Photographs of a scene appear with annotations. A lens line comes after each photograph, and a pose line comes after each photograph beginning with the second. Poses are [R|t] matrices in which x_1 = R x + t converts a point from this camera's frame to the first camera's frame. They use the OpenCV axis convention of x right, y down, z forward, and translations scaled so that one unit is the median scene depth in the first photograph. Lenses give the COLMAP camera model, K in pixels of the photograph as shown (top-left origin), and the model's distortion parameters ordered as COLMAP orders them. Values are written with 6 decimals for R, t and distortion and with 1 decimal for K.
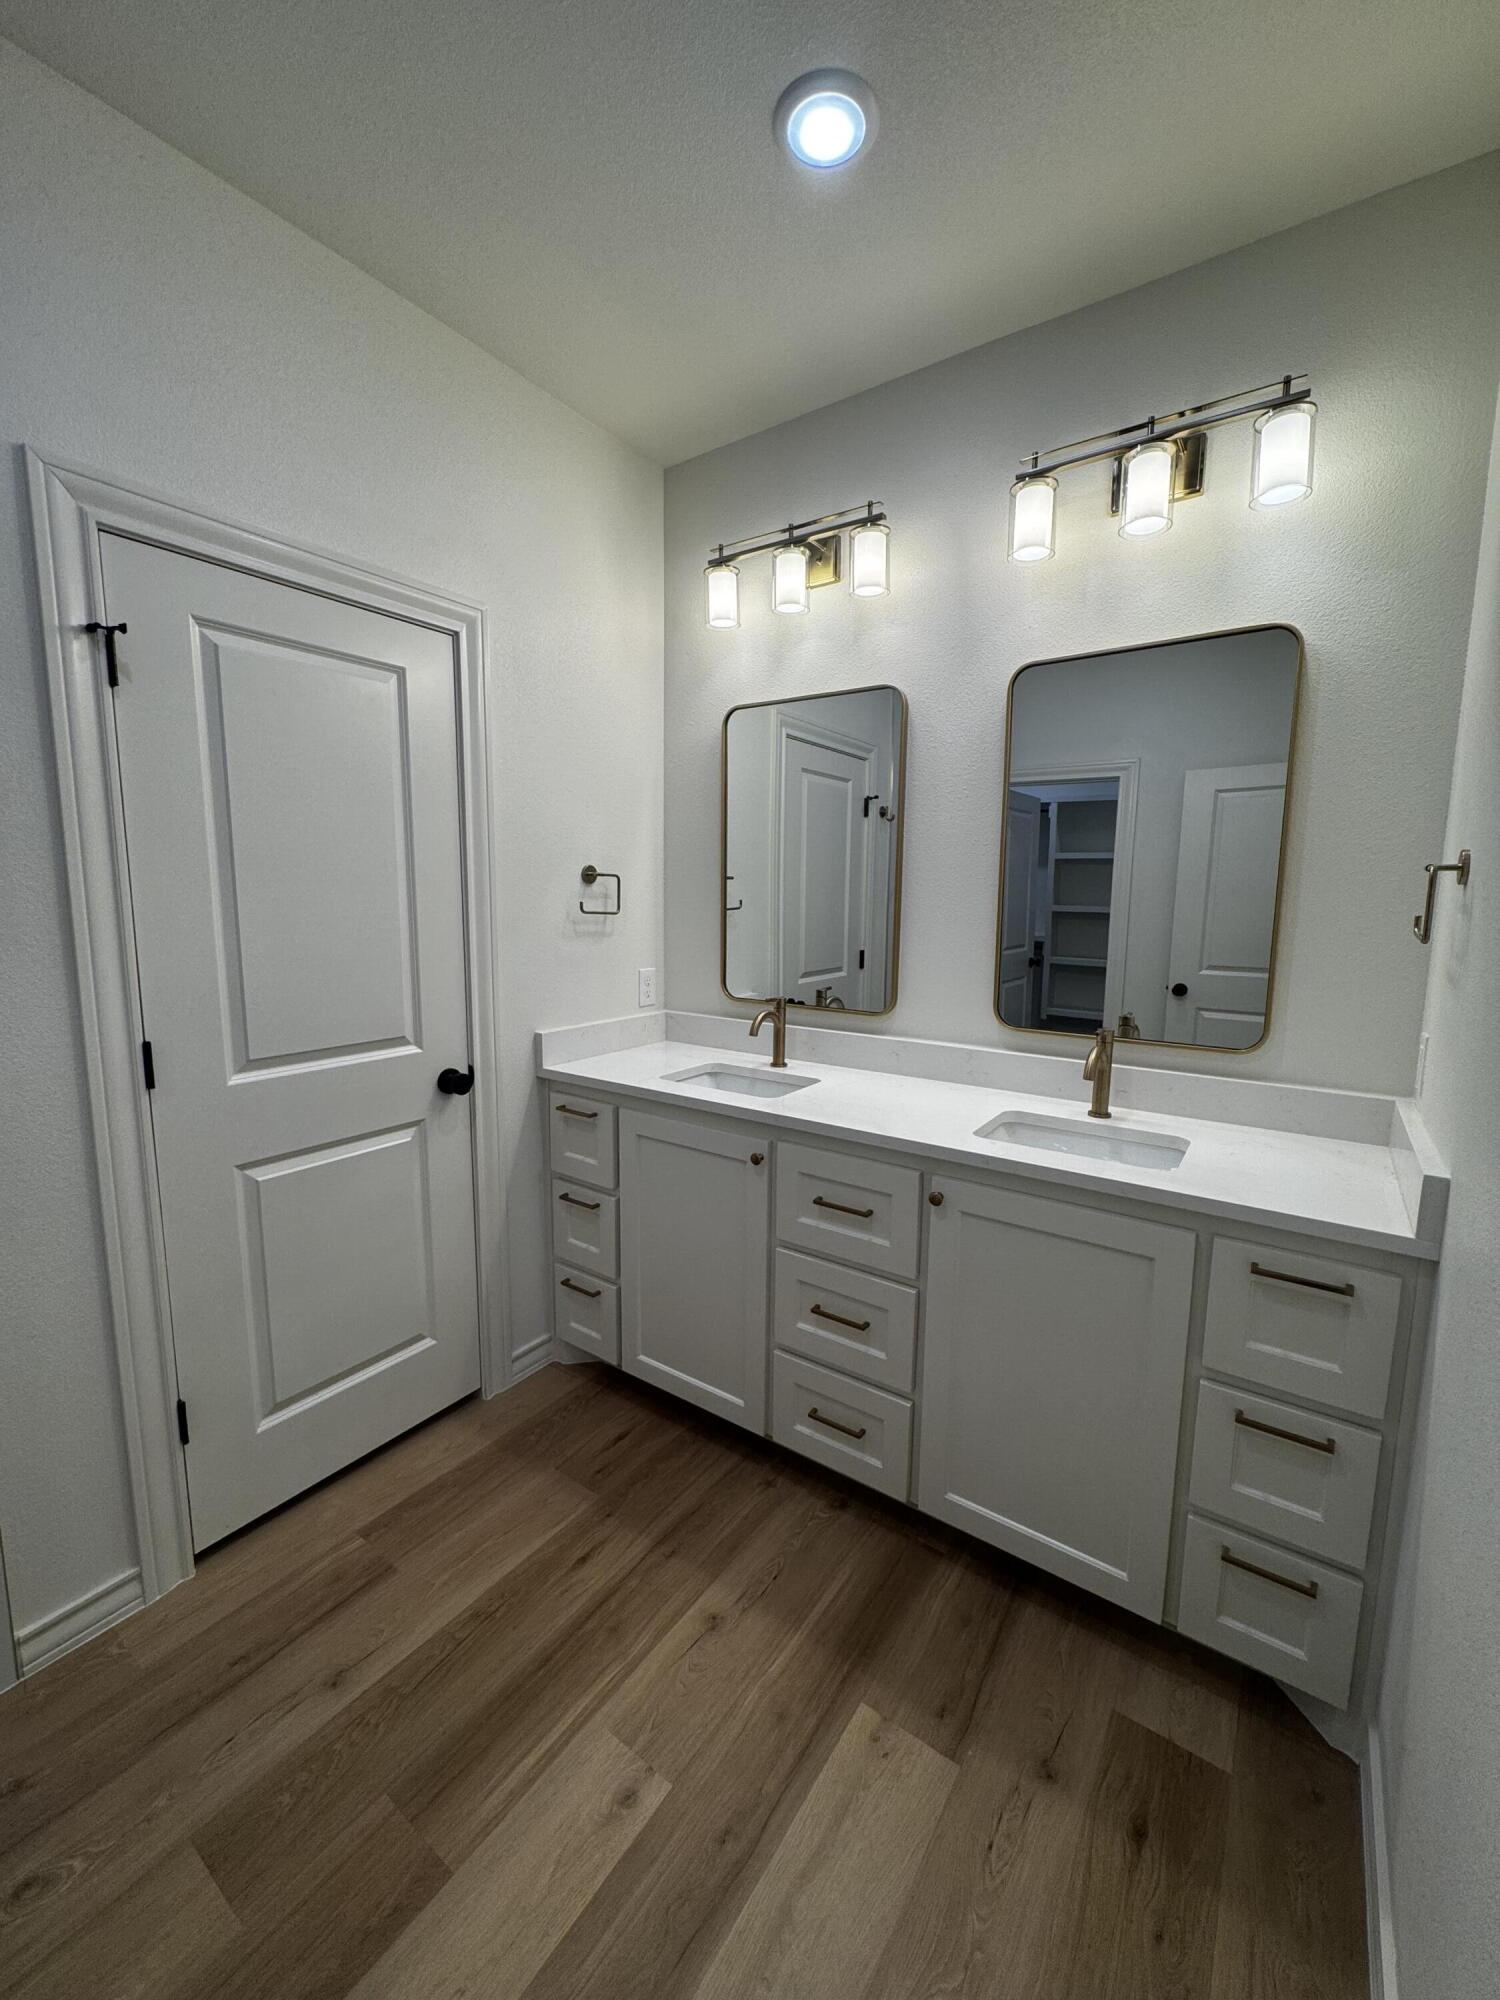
lens RADIAL K [[800.4, 0, 750.0], [0, 800.4, 1000.0], [0, 0, 1]] dist [-0.000691, 0.000338]
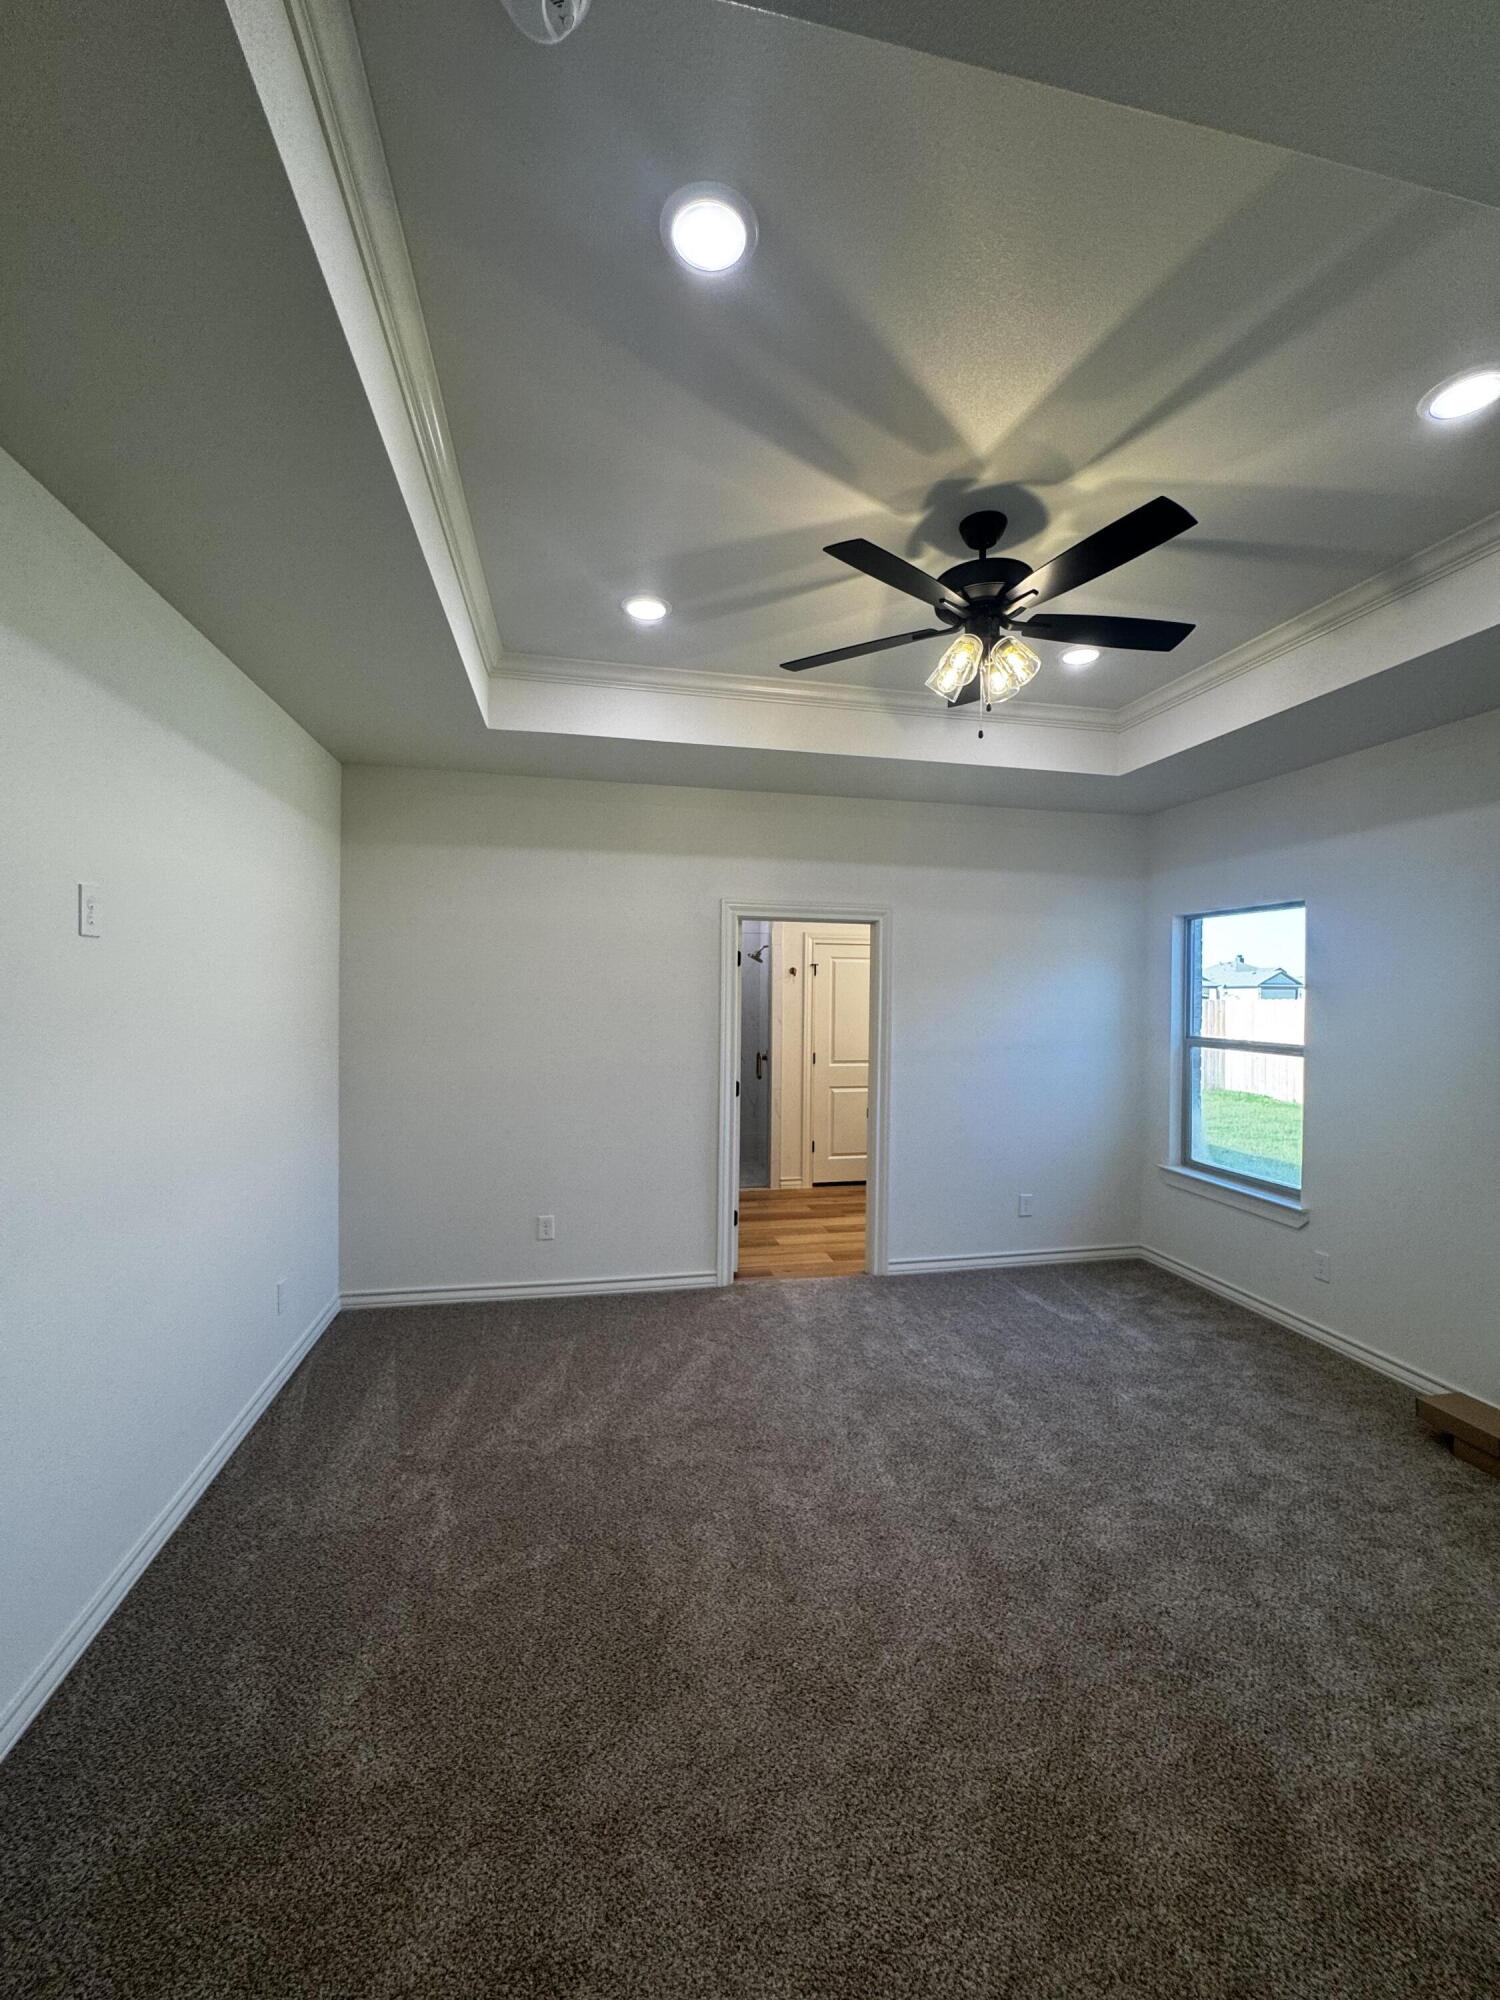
lens RADIAL K [[800.4, 0, 750.0], [0, 800.4, 1000.0], [0, 0, 1]] dist [-0.000691, 0.000338]
pose [[0.729284, 0.004617, -0.684196, 2.106995], [-0.095021, 0.990971, -0.094596, 0.218535], [0.677581, 0.134000, 0.723137, -2.594455]]
